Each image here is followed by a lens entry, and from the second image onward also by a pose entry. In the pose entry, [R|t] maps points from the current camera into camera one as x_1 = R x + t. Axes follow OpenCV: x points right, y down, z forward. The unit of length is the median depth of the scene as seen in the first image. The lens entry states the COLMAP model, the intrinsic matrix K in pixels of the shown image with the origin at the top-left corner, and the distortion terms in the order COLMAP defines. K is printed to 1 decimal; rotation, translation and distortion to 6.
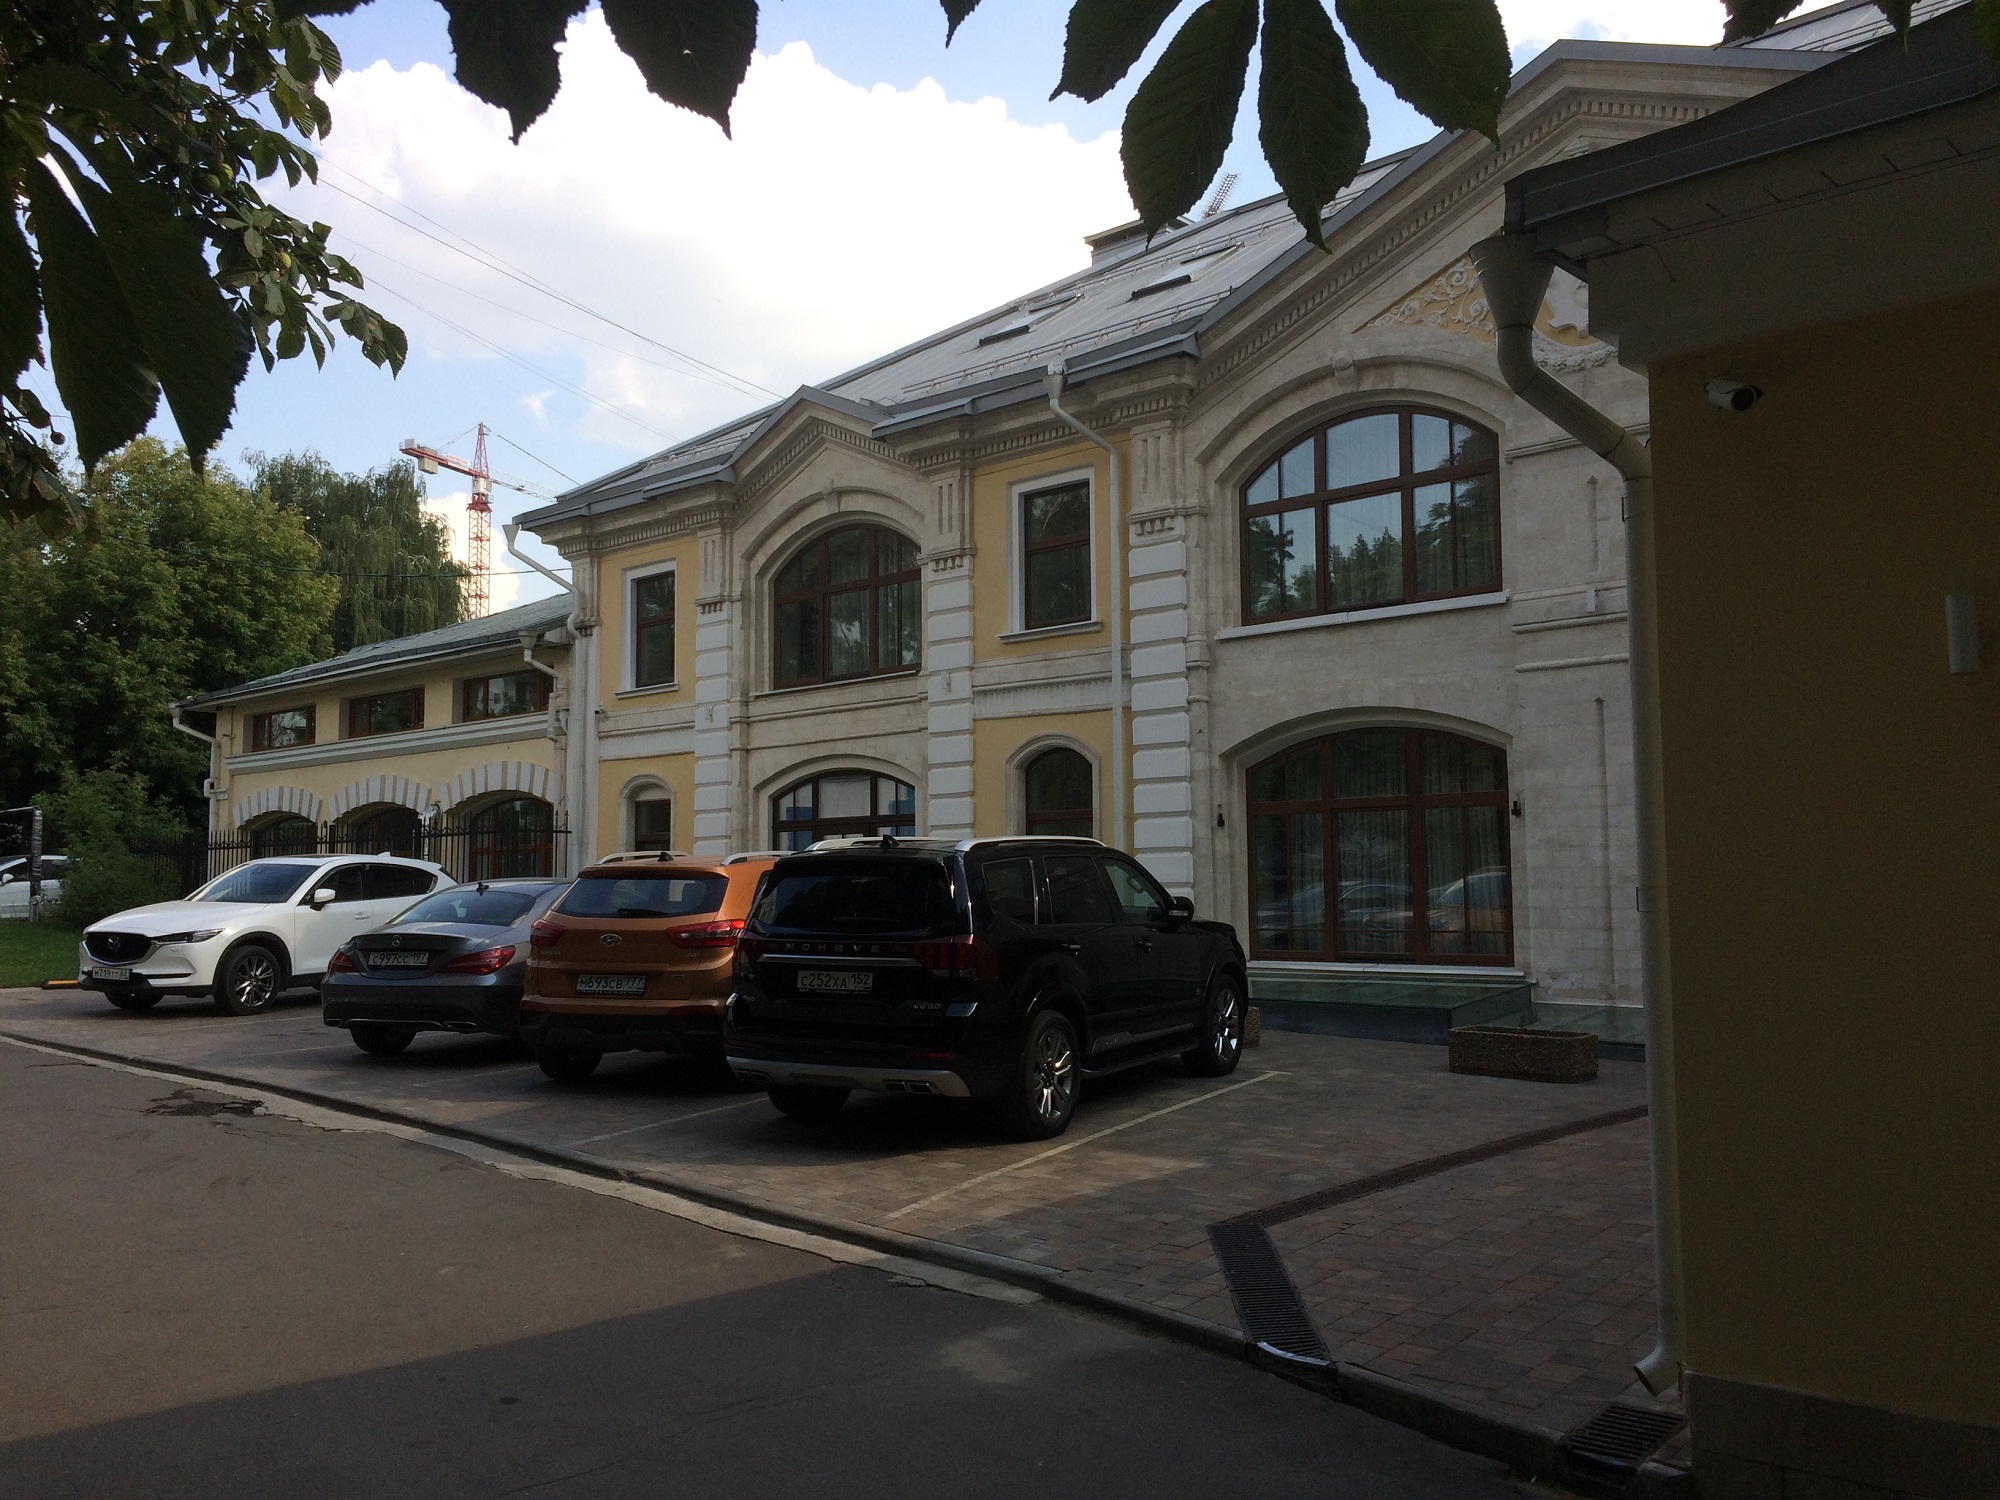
lens RADIAL K [[1741.3, 0, 993.2], [0, 1741.3, 751.2], [0, 0, 1]] dist [0.088891, -0.122379]
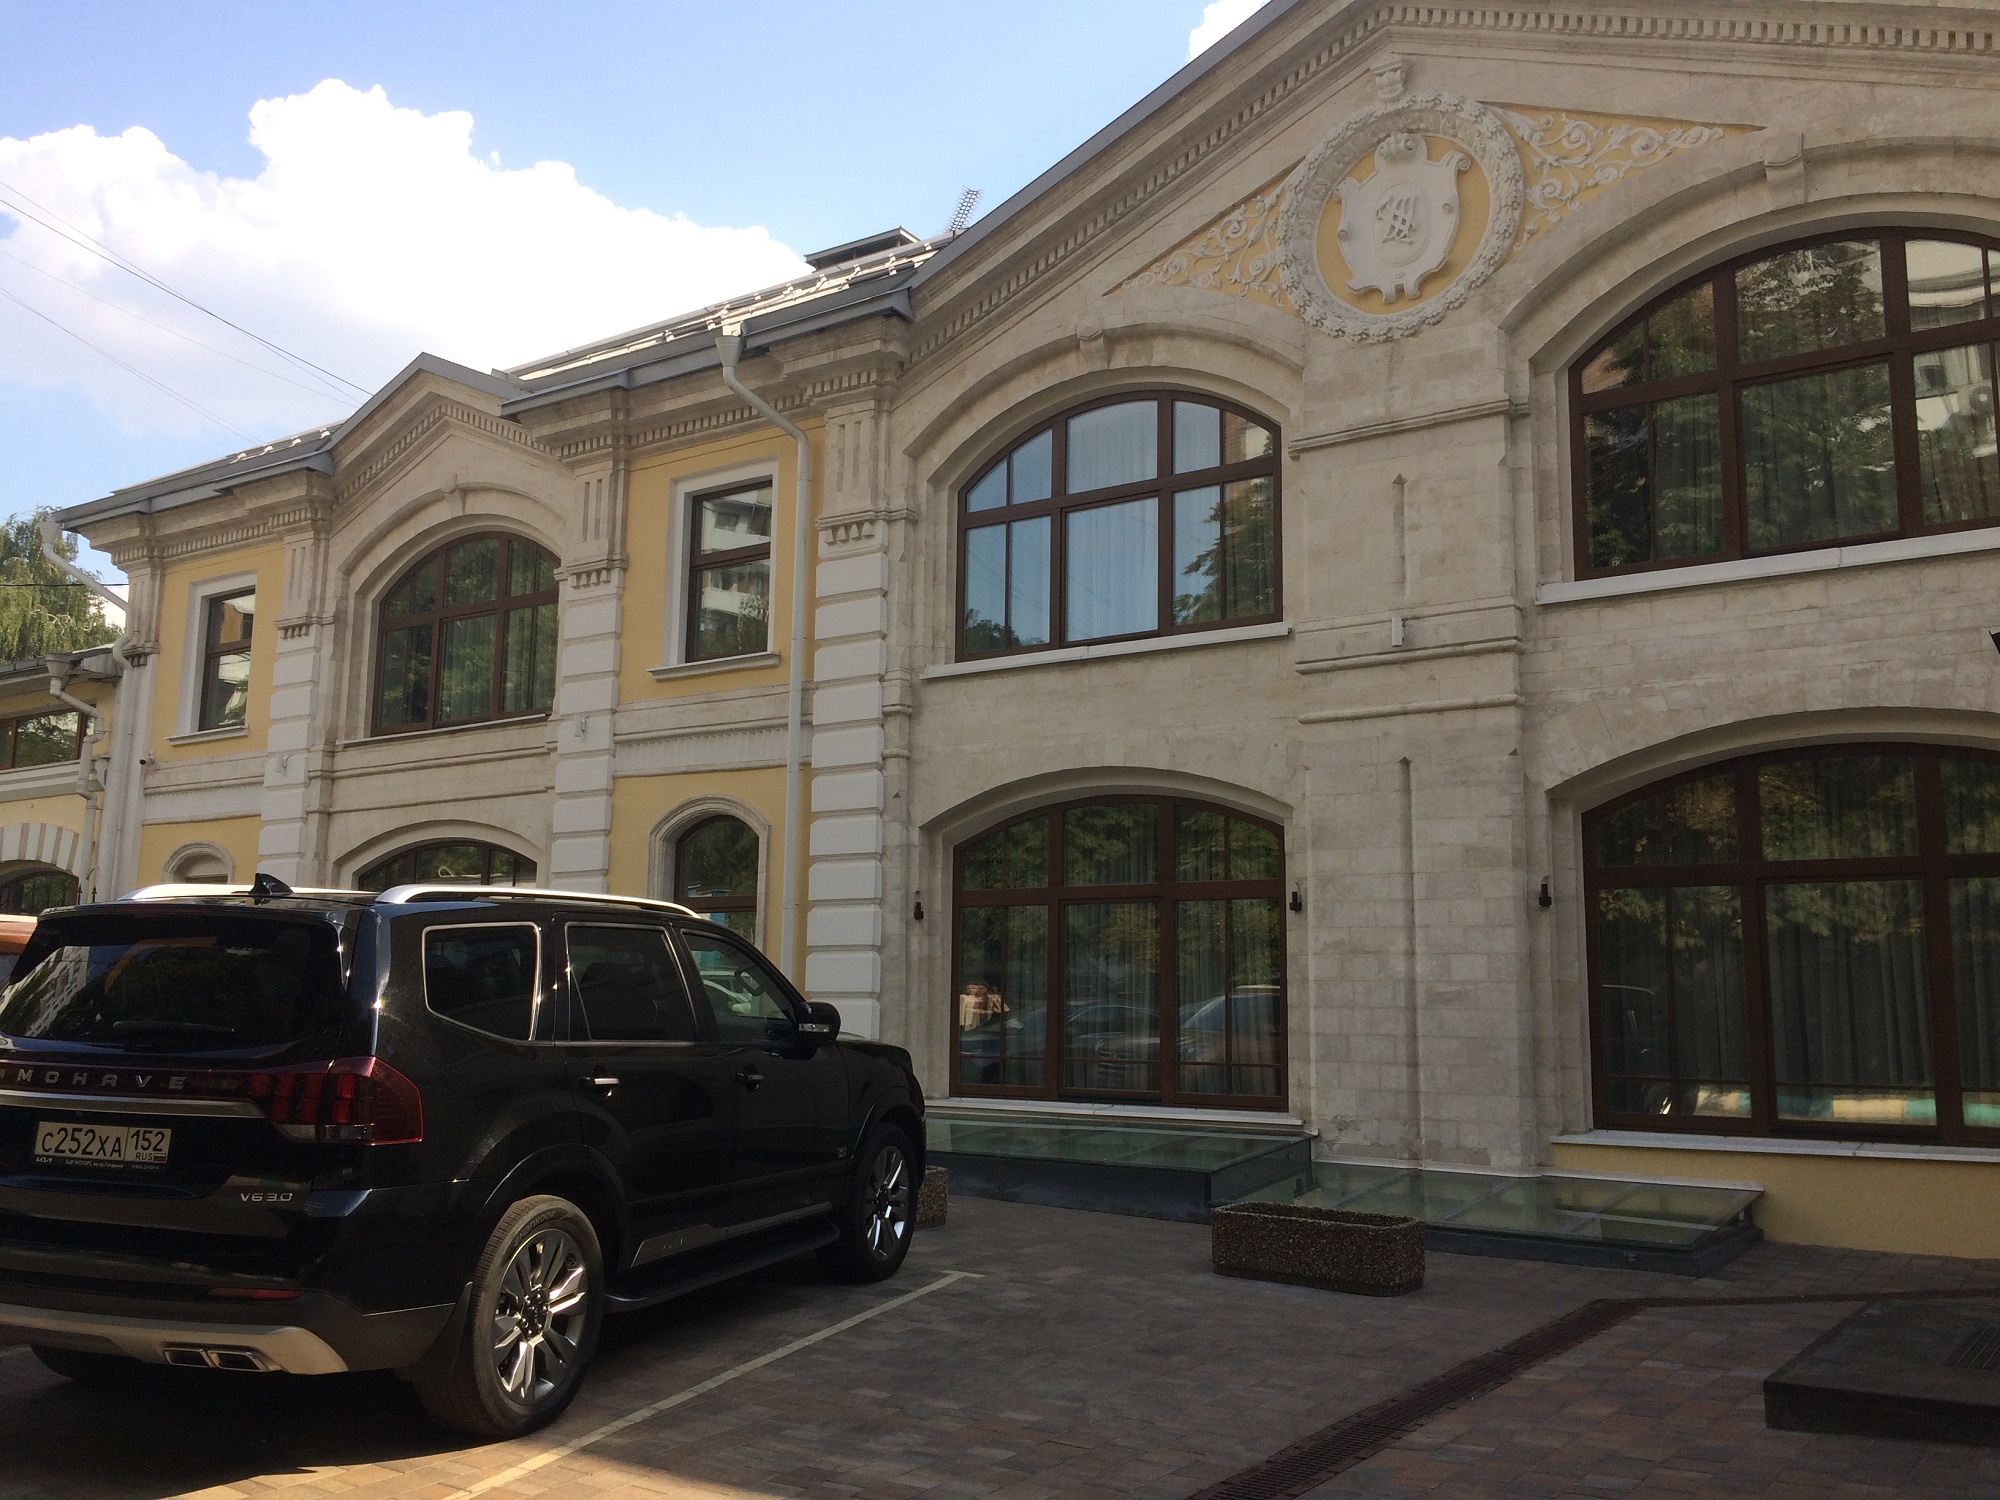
lens RADIAL K [[1741.3, 0, 987.2], [0, 1741.3, 751.3], [0, 0, 1]] dist [0.088891, -0.122379]
pose [[0.989013, 0.044534, 0.140958, 0.050948], [-0.034573, 0.996780, -0.072345, 0.024612], [-0.143726, 0.066676, 0.987369, 0.241710]]
